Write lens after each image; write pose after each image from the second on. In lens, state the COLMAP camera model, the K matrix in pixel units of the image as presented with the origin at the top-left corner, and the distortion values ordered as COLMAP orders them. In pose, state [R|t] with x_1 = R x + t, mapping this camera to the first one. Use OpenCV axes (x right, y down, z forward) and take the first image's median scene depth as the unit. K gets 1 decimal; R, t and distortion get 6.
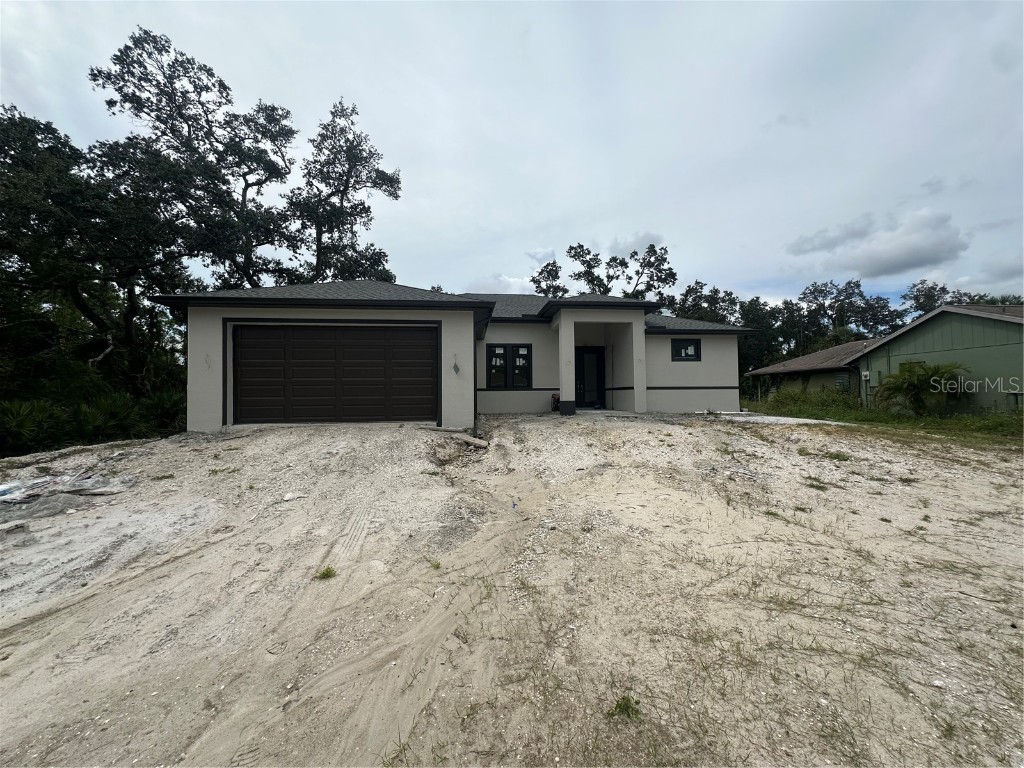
lens RADIAL K [[411.1, 0, 513.1], [0, 411.1, 385.6], [0, 0, 1]] dist [-0.007073, 0.001282]
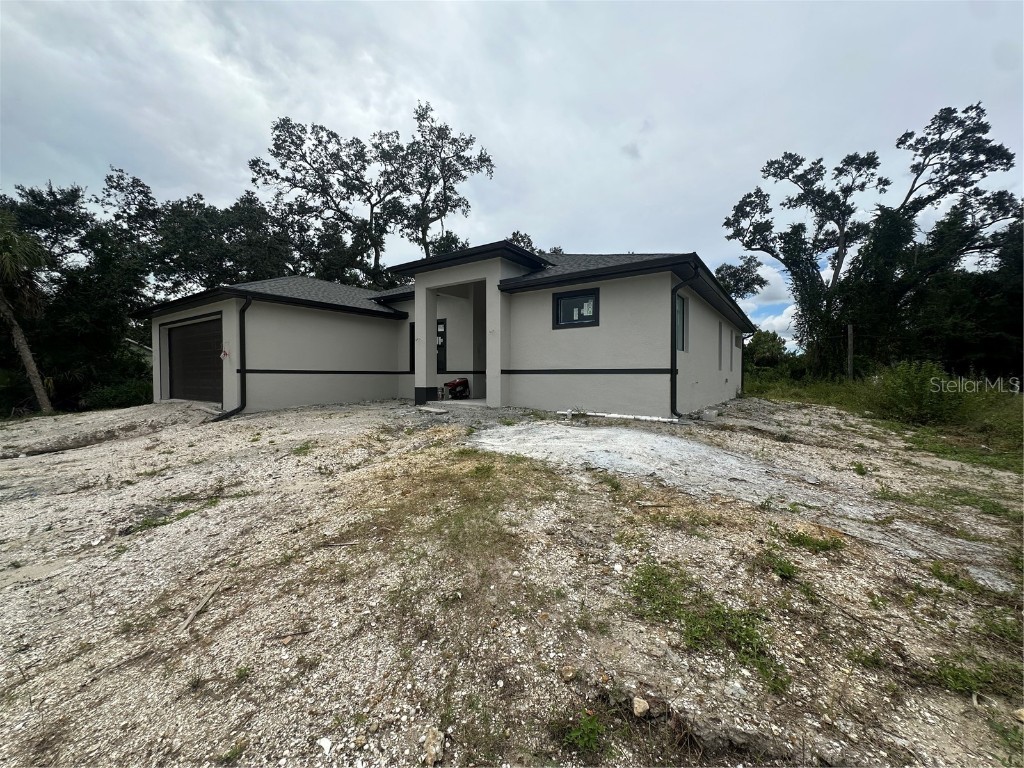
lens RADIAL K [[411.1, 0, 511.6], [0, 411.1, 384.0], [0, 0, 1]] dist [-0.007073, 0.001282]
pose [[0.750730, 0.021274, -0.660266, 0.275475], [0.014073, 0.998739, 0.048182, -0.002439], [0.660459, -0.045464, 0.749485, 0.173876]]
